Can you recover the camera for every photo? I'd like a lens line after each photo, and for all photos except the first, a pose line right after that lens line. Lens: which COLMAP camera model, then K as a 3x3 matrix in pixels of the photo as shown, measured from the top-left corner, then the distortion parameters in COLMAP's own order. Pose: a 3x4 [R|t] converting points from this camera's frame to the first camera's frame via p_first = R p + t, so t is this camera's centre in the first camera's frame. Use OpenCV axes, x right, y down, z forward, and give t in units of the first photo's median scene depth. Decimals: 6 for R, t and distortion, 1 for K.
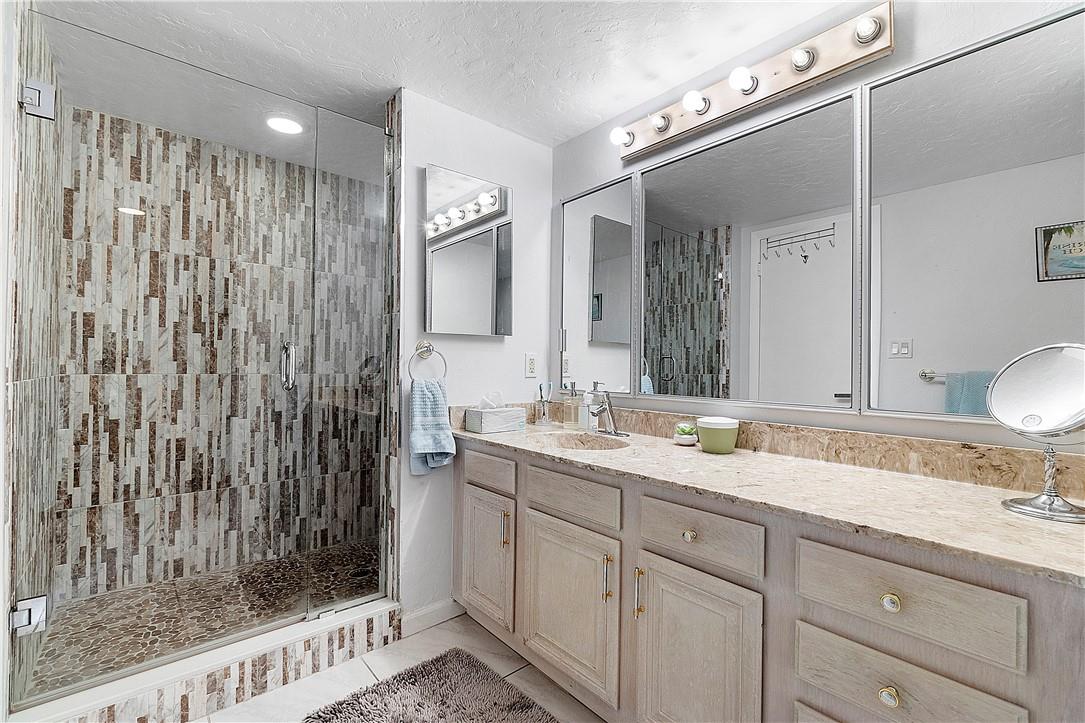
lens RADIAL K [[473.3, 0, 533.8], [0, 473.3, 362.9], [0, 0, 1]] dist [-0.004803, 0.000191]
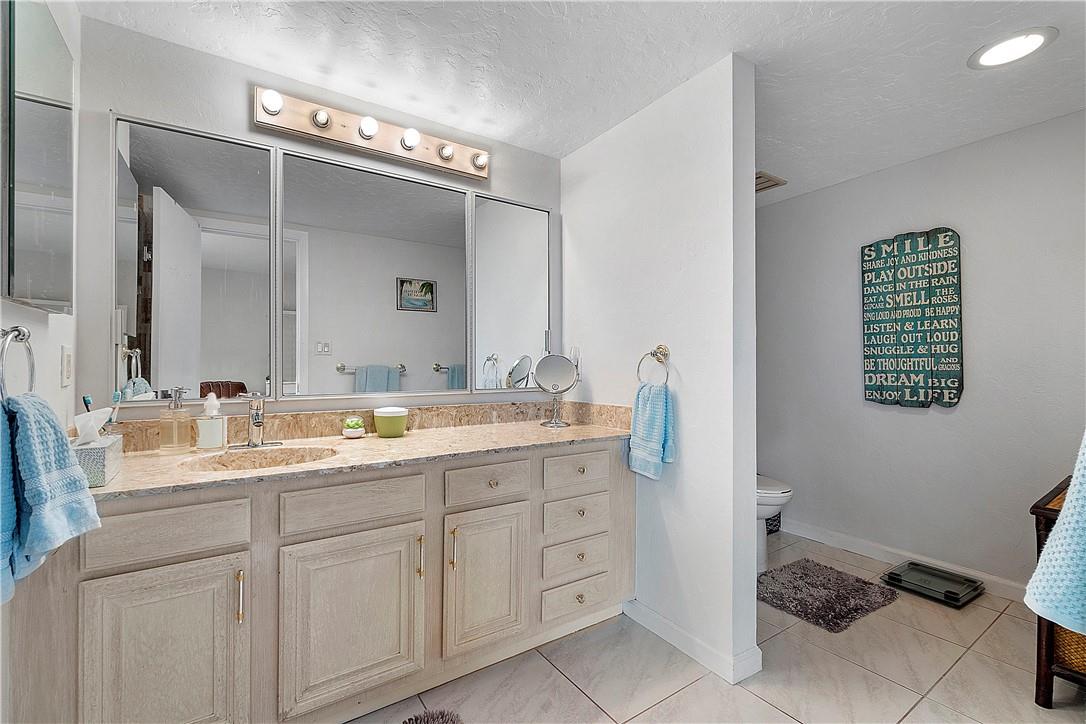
lens RADIAL K [[473.7, 0, 534.6], [0, 473.7, 360.1], [0, 0, 1]] dist [-0.004803, 0.000191]
pose [[0.107311, -0.003221, 0.994220, -0.822200], [-0.005247, 0.999979, 0.003806, -0.011703], [-0.994212, -0.005625, 0.107292, 0.551376]]
